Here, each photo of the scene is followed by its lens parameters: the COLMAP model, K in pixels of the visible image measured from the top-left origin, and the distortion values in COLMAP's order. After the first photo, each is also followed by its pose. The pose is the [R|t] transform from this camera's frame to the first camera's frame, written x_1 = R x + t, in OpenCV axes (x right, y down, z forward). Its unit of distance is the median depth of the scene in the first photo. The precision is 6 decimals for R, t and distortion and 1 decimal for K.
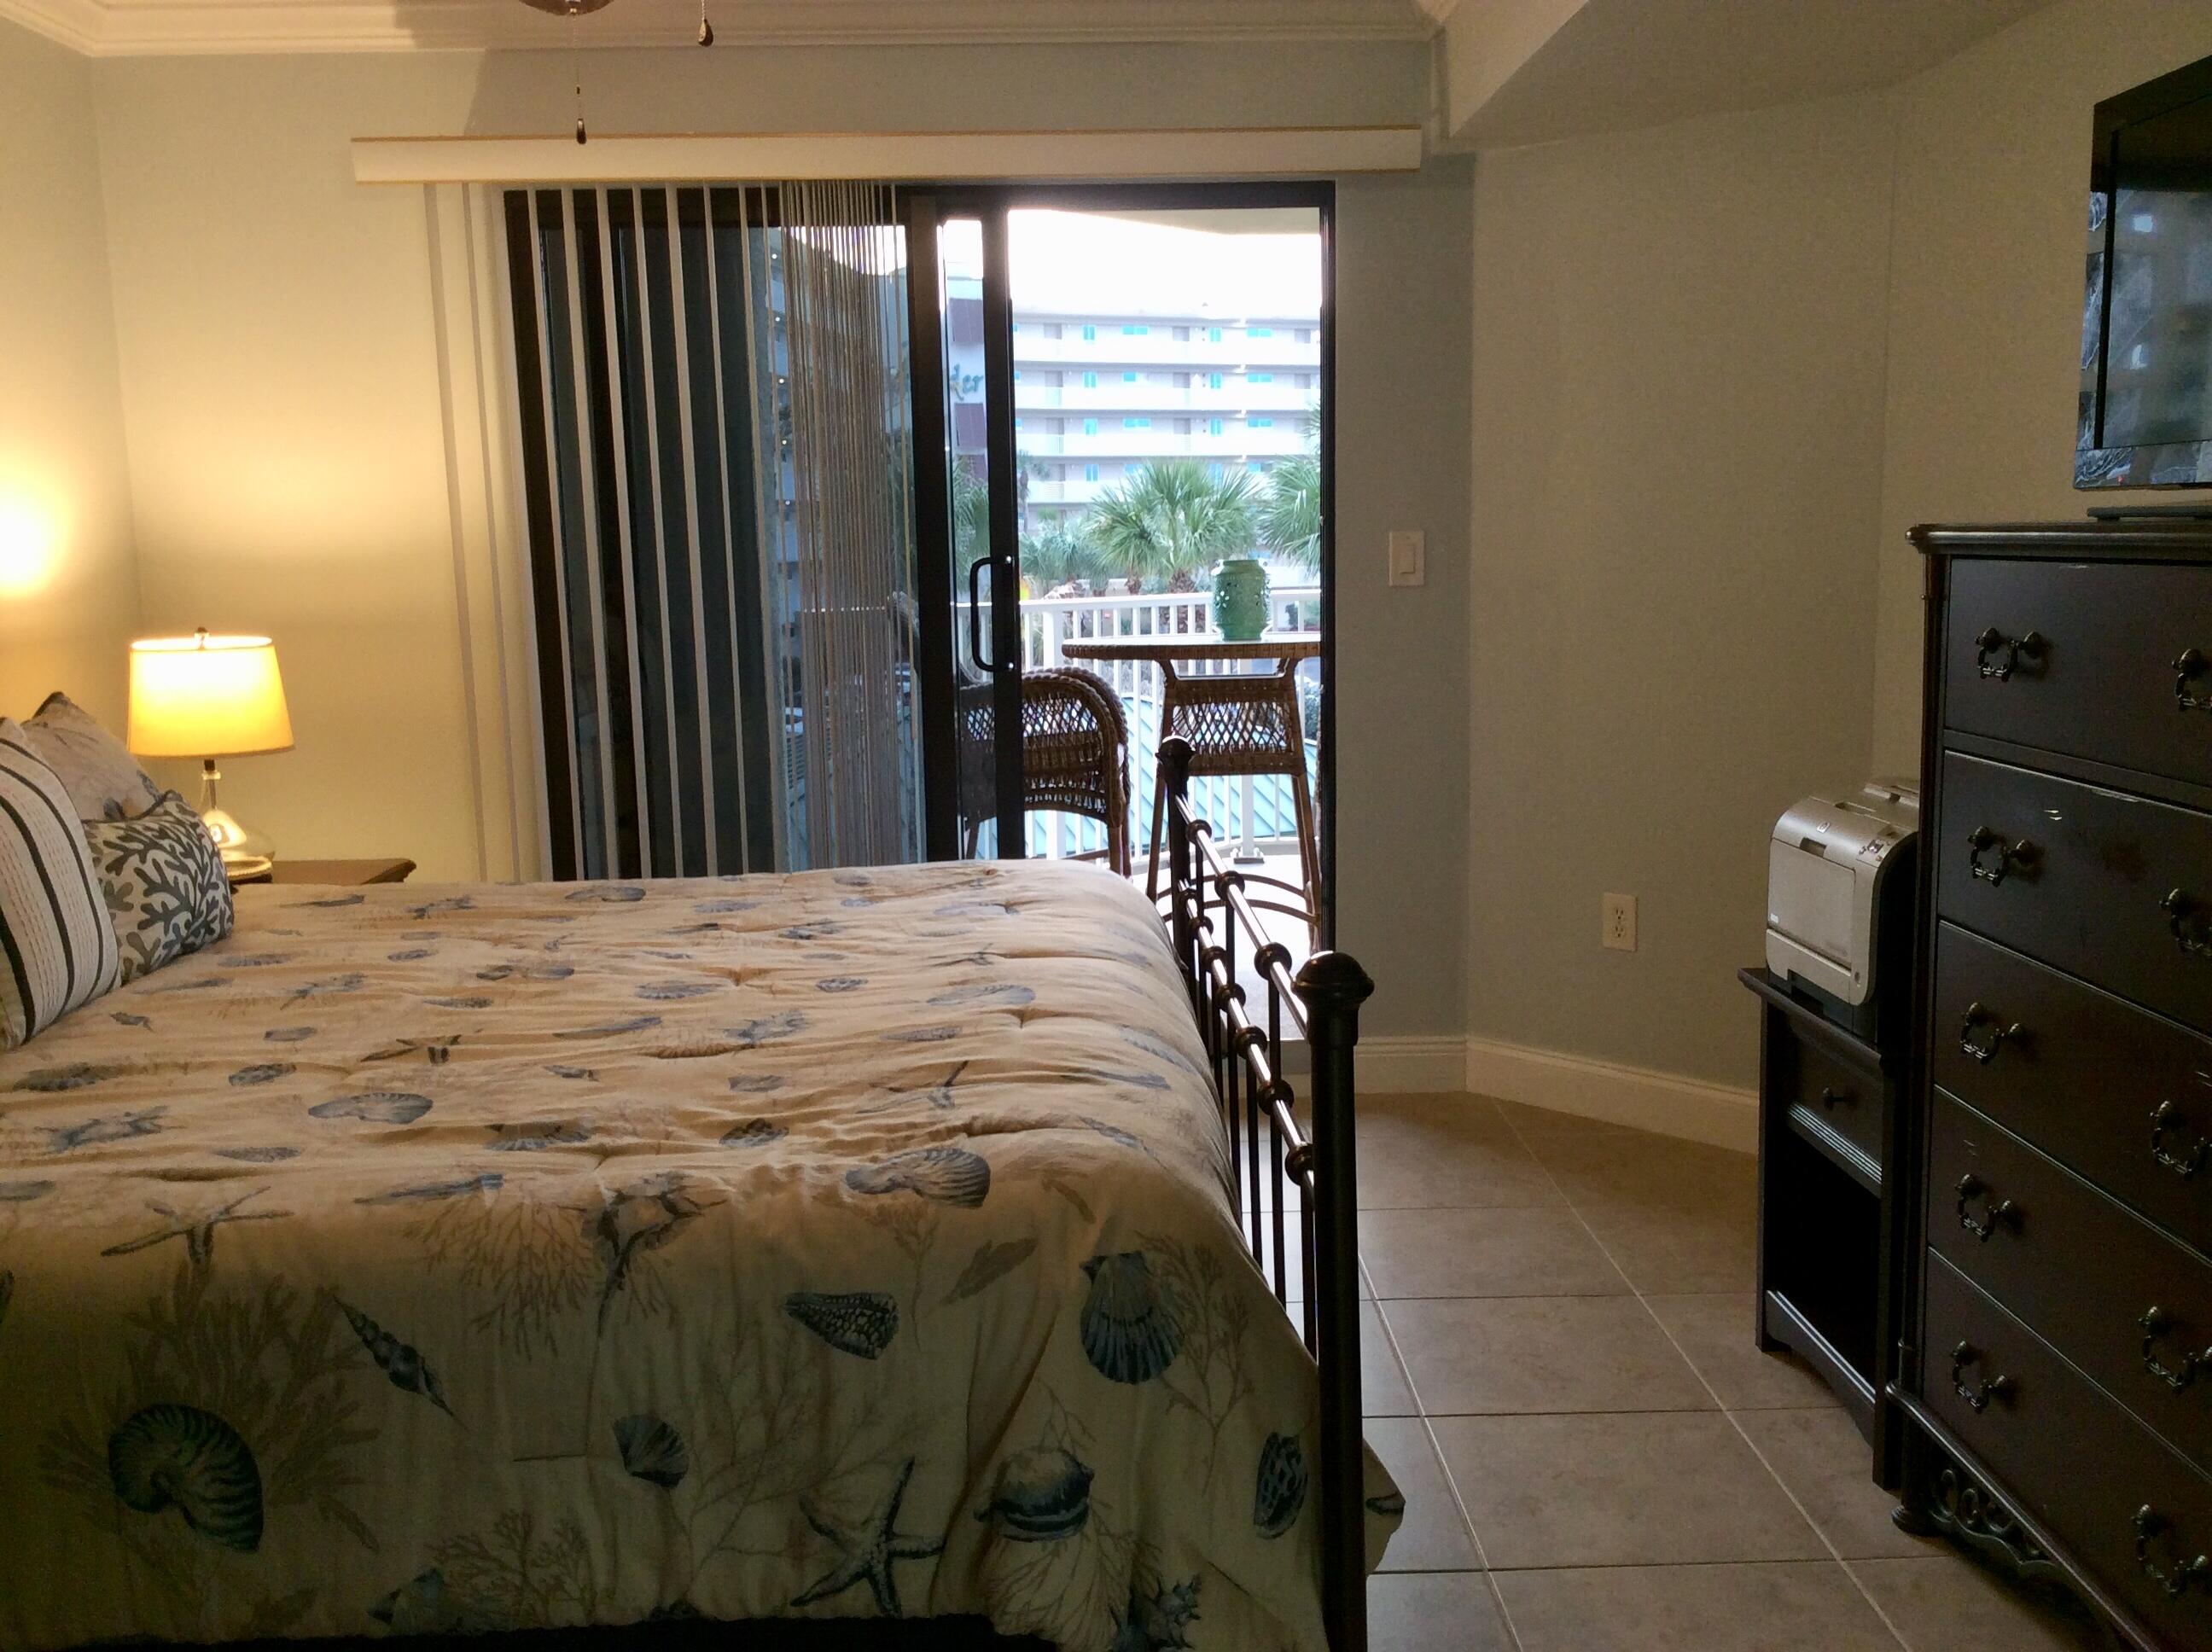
lens RADIAL K [[2020.0, 0, 1106.0], [0, 2020.0, 826.0], [0, 0, 1]] dist [0.134115, -0.273041]
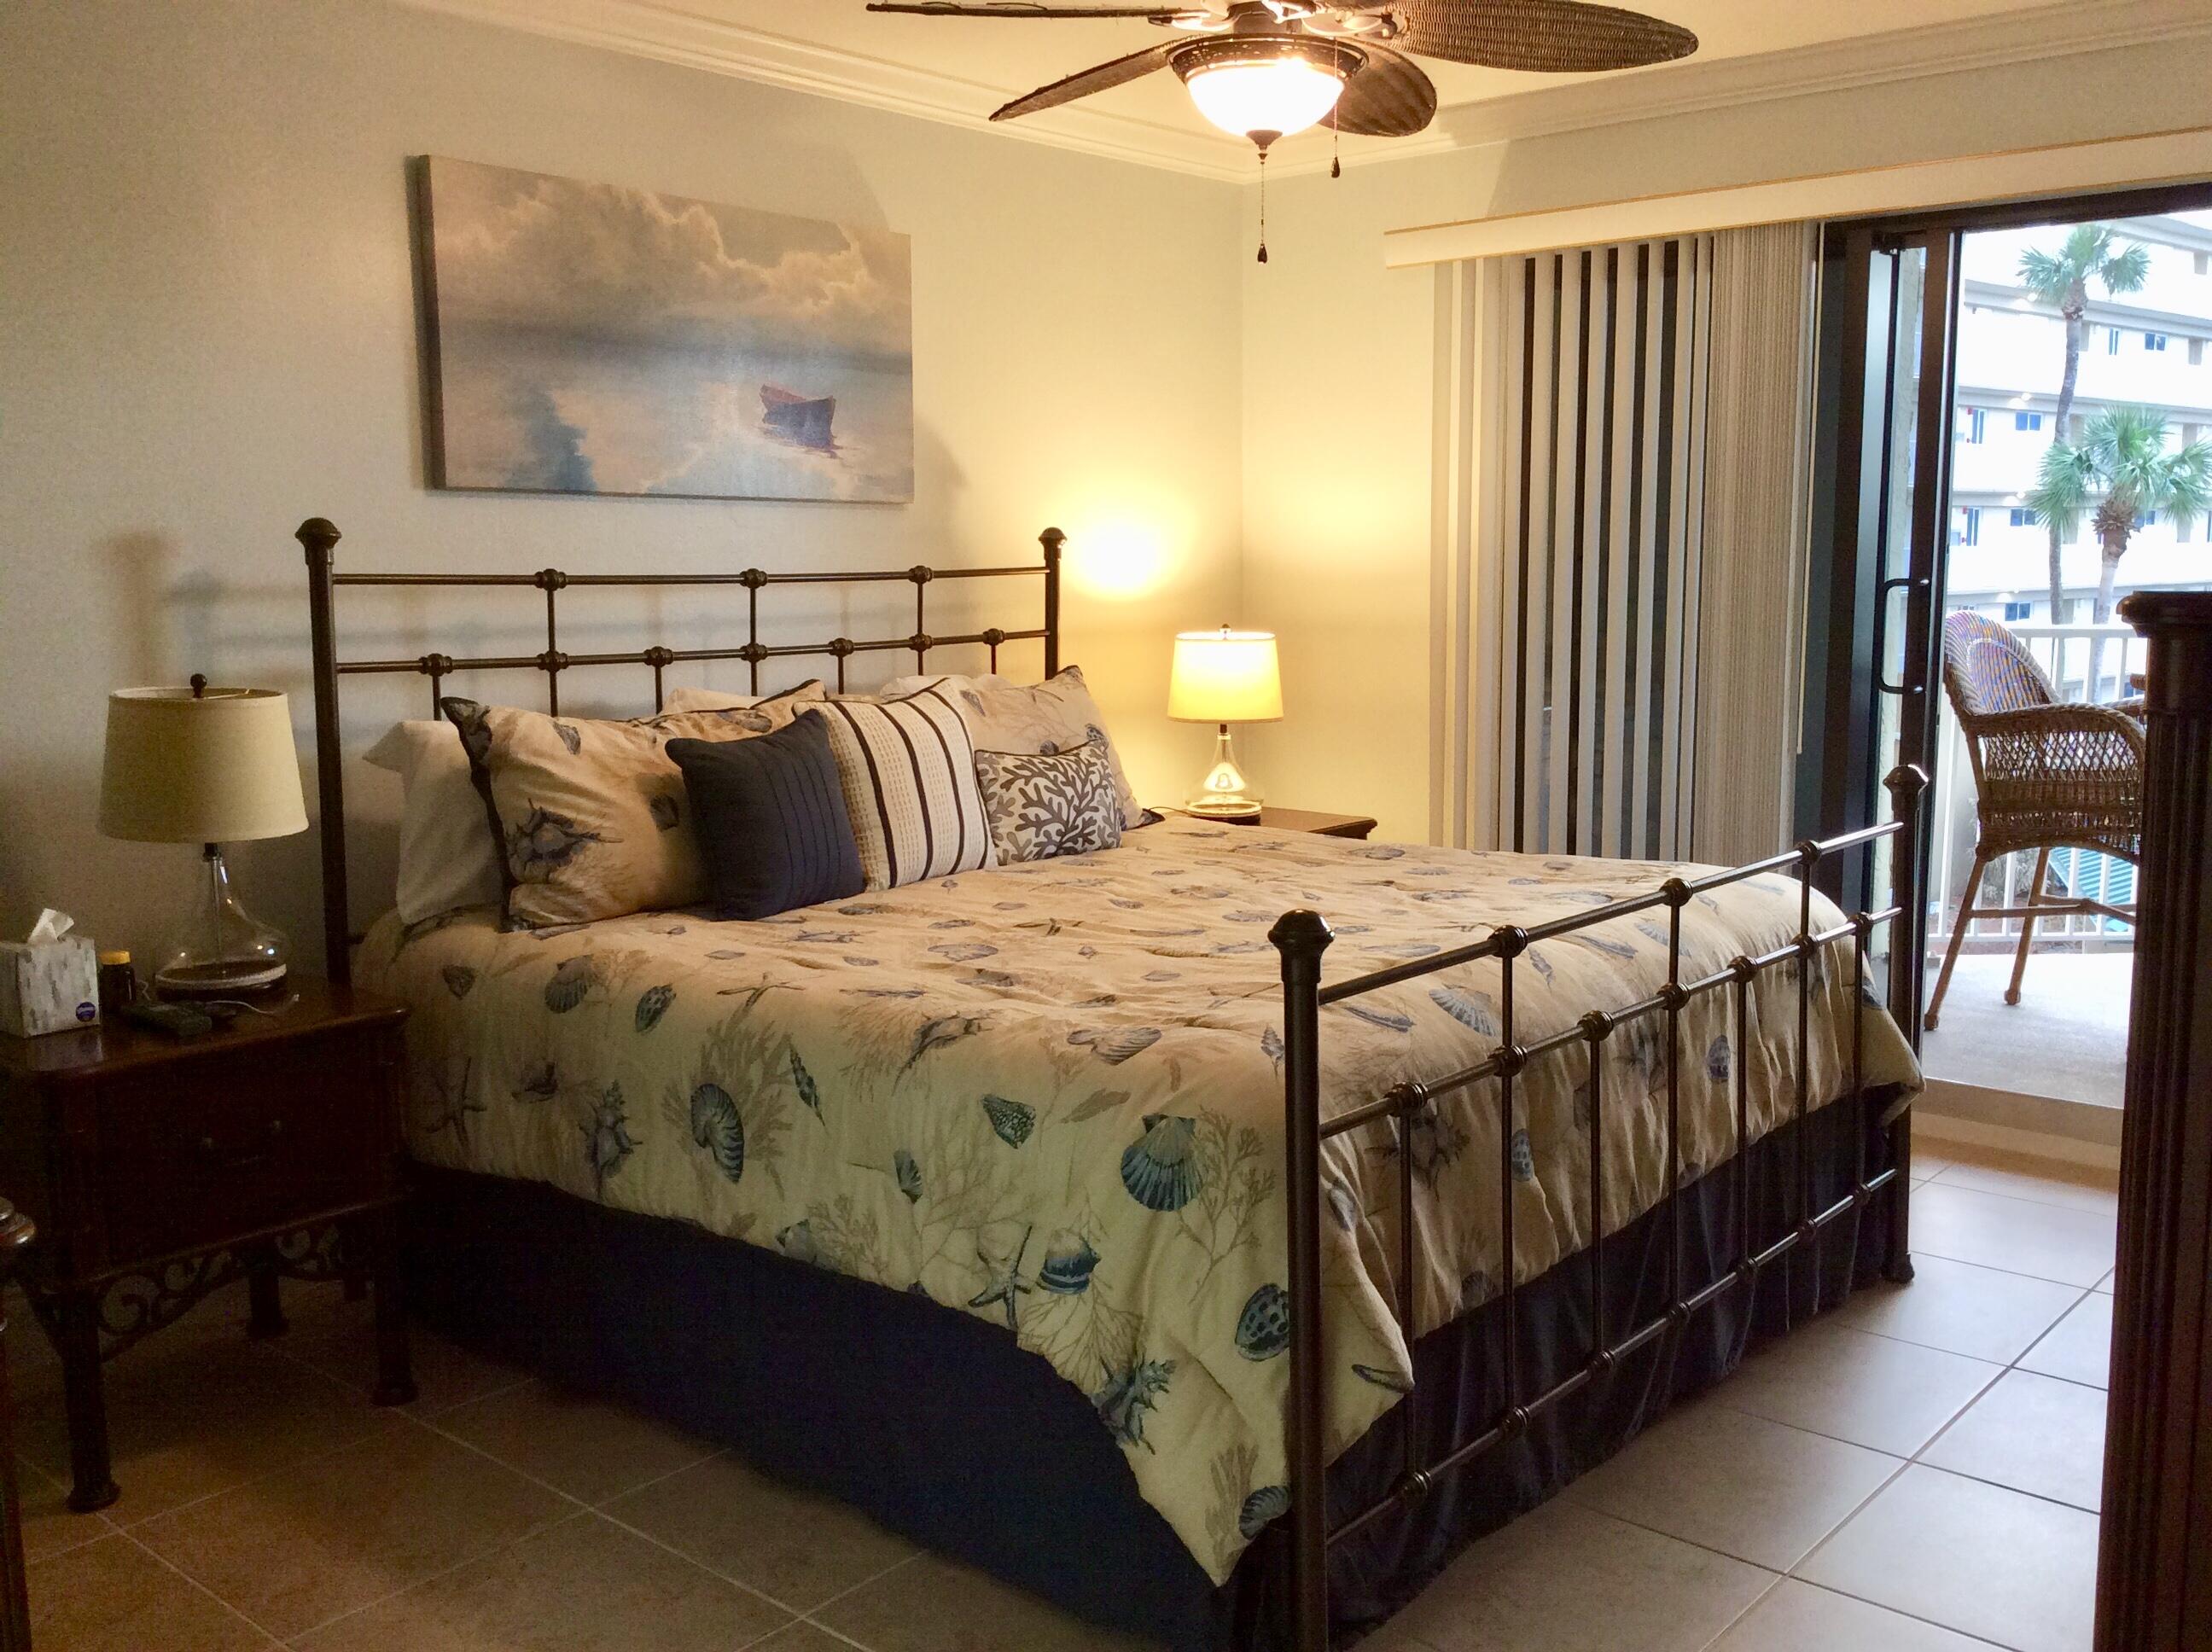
lens RADIAL K [[2020.0, 0, 1106.0], [0, 2020.0, 826.0], [0, 0, 1]] dist [0.134115, -0.273041]
pose [[0.739164, 0.106446, -0.665061, 0.849848], [-0.106643, 0.993473, 0.040485, -0.027741], [0.665030, 0.040999, 0.745691, -0.028967]]
